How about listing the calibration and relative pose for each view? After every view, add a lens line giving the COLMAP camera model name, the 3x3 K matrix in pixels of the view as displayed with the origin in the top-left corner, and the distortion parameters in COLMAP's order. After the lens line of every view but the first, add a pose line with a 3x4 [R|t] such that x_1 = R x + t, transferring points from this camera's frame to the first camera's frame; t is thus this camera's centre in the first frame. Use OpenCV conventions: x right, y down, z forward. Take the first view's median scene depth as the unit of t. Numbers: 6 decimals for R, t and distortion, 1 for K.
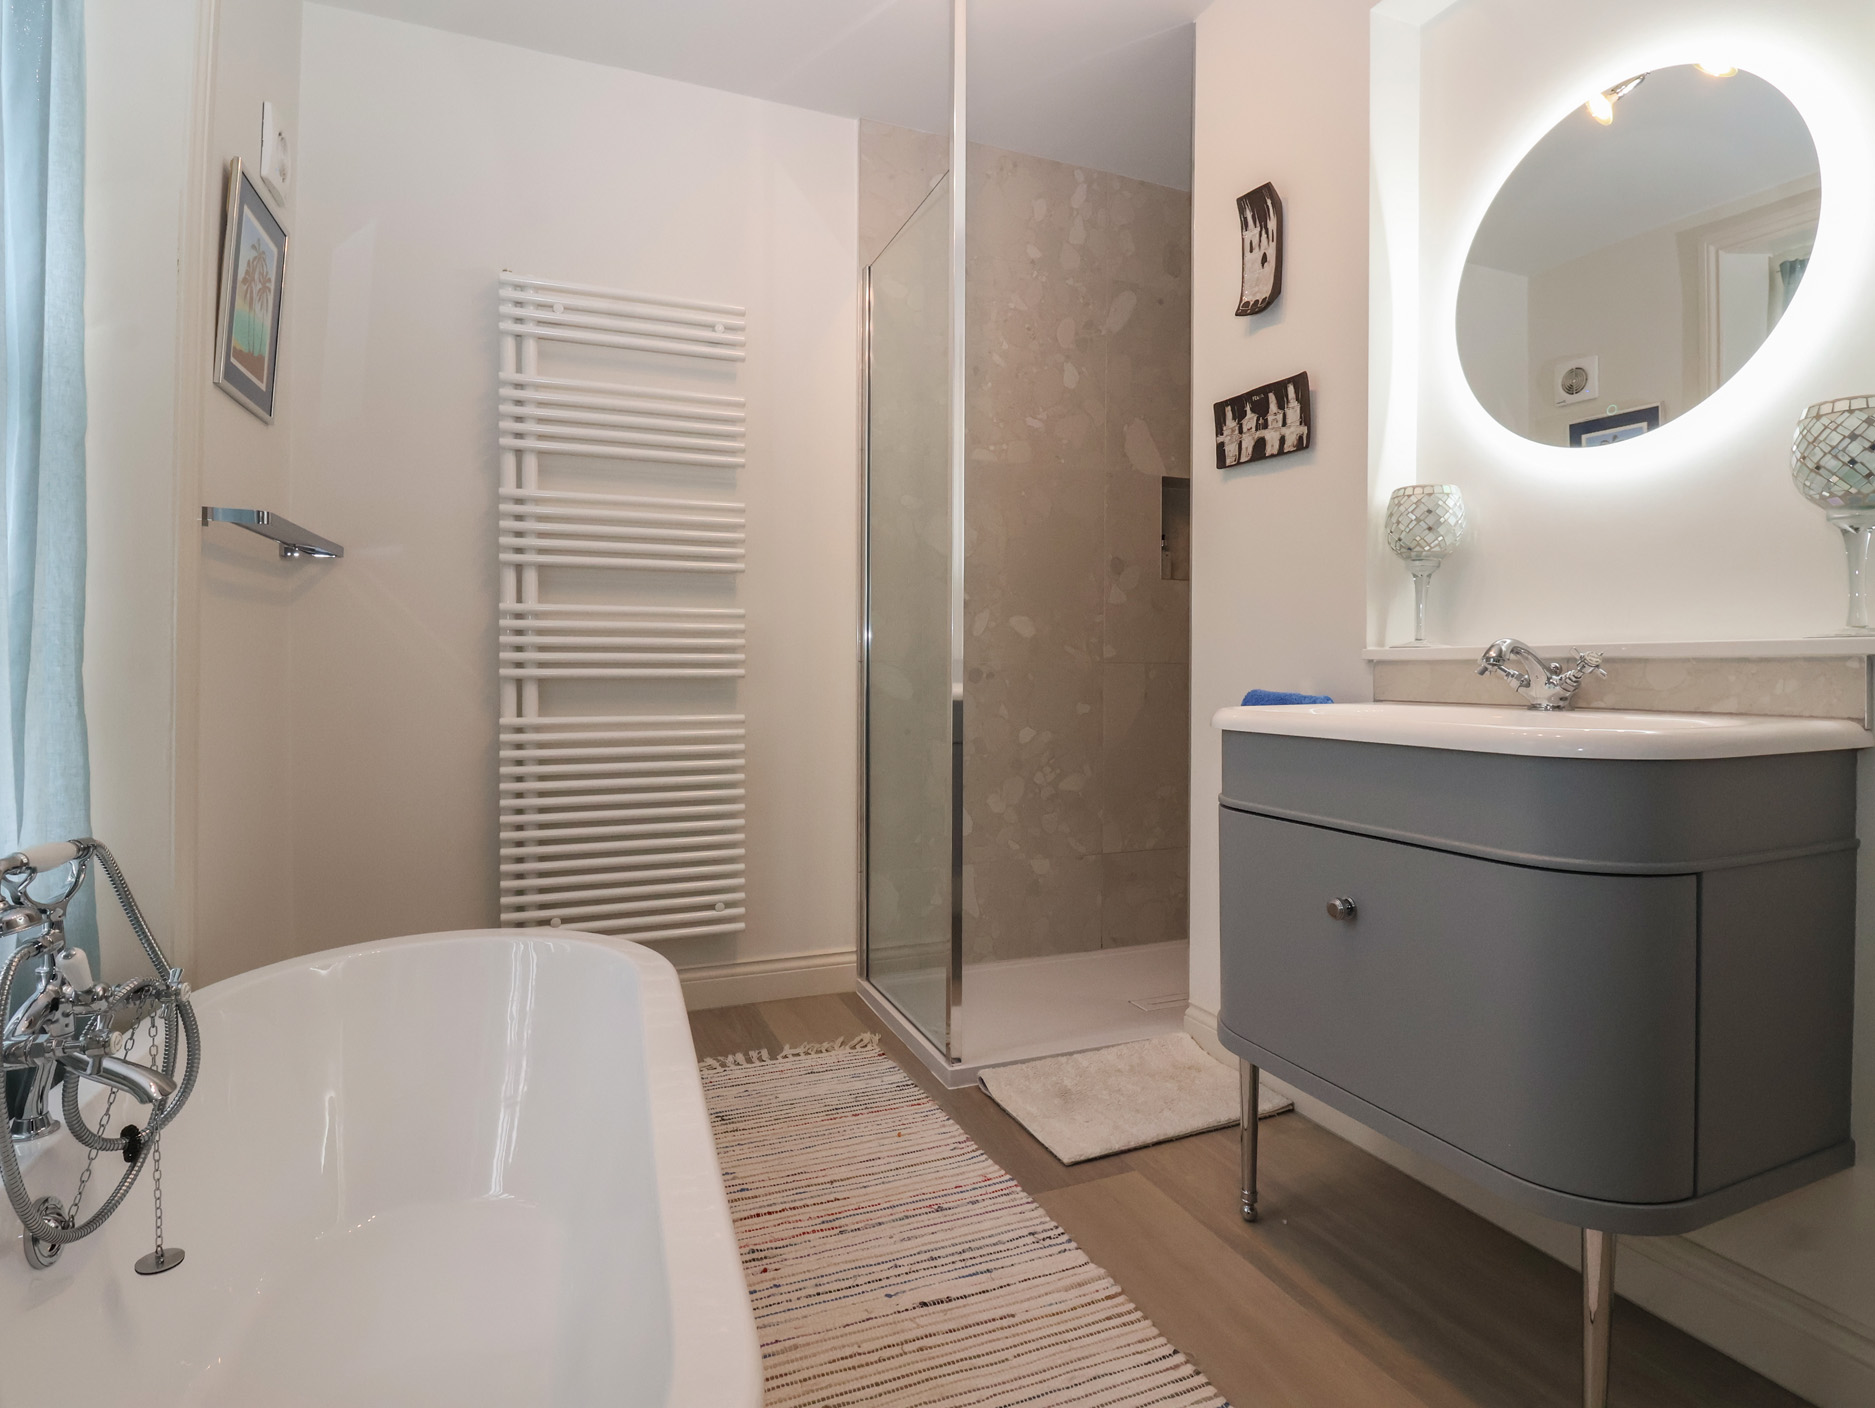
lens RADIAL K [[978.4, 0, 938.7], [0, 978.4, 670.6], [0, 0, 1]] dist [-0.002715, -0.001063]
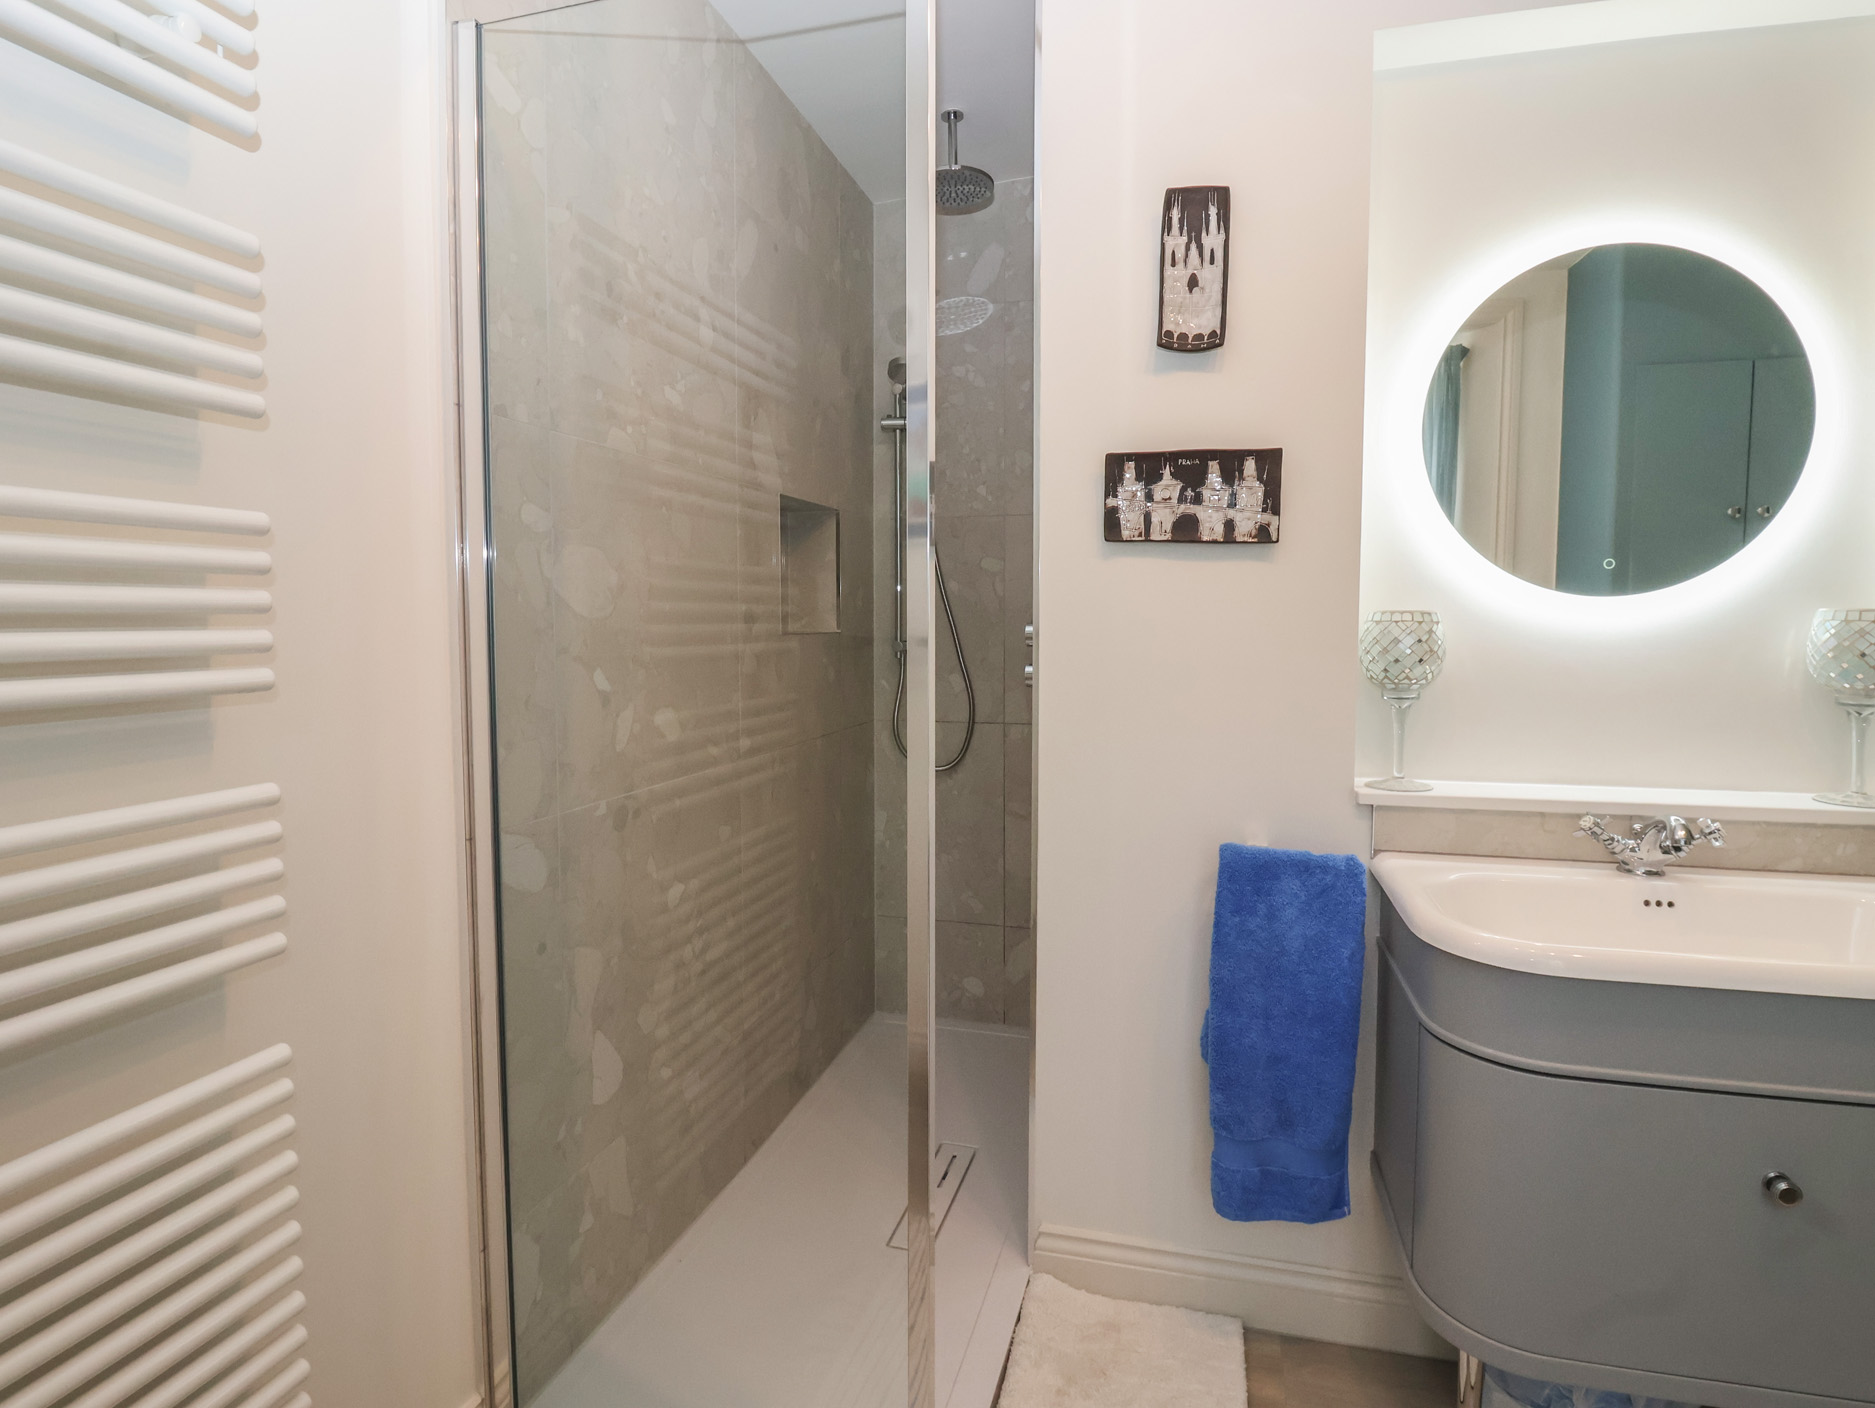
lens RADIAL K [[985.1, 0, 938.2], [0, 985.1, 677.8], [0, 0, 1]] dist [0.003066, 0.000914]
pose [[0.618016, -0.050614, 0.784535, -0.421491], [0.006100, 0.998204, 0.059594, -0.156310], [-0.786142, -0.032044, 0.617215, 0.668786]]
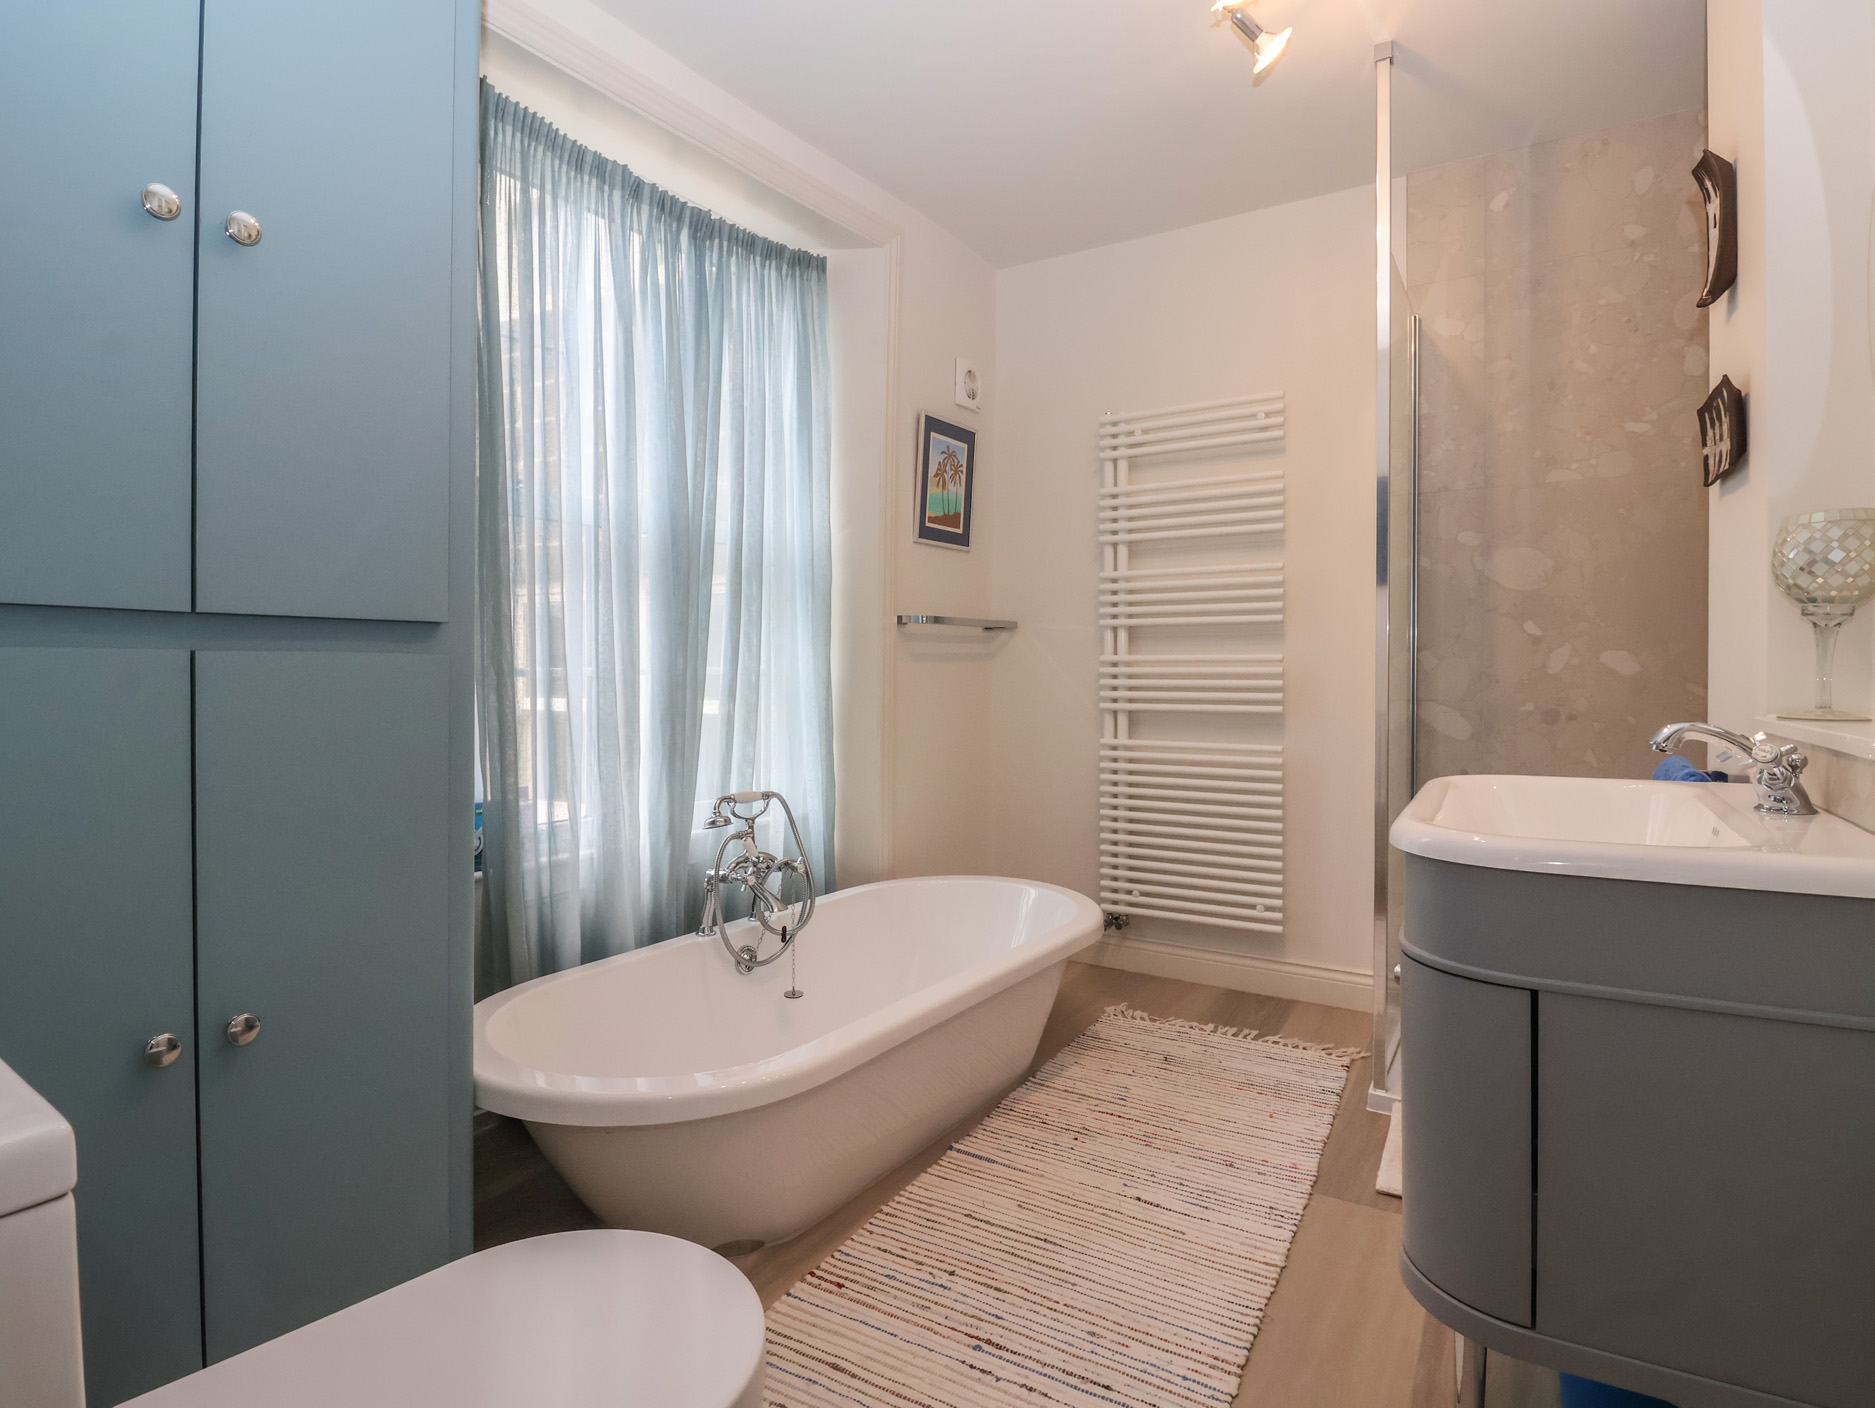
lens RADIAL K [[978.4, 0, 938.7], [0, 978.4, 670.6], [0, 0, 1]] dist [-0.002715, -0.001063]
pose [[0.607073, -0.002029, -0.794644, 0.576567], [0.001060, 0.999998, -0.001744, -0.051650], [0.794646, 0.000216, 0.607074, -0.025760]]
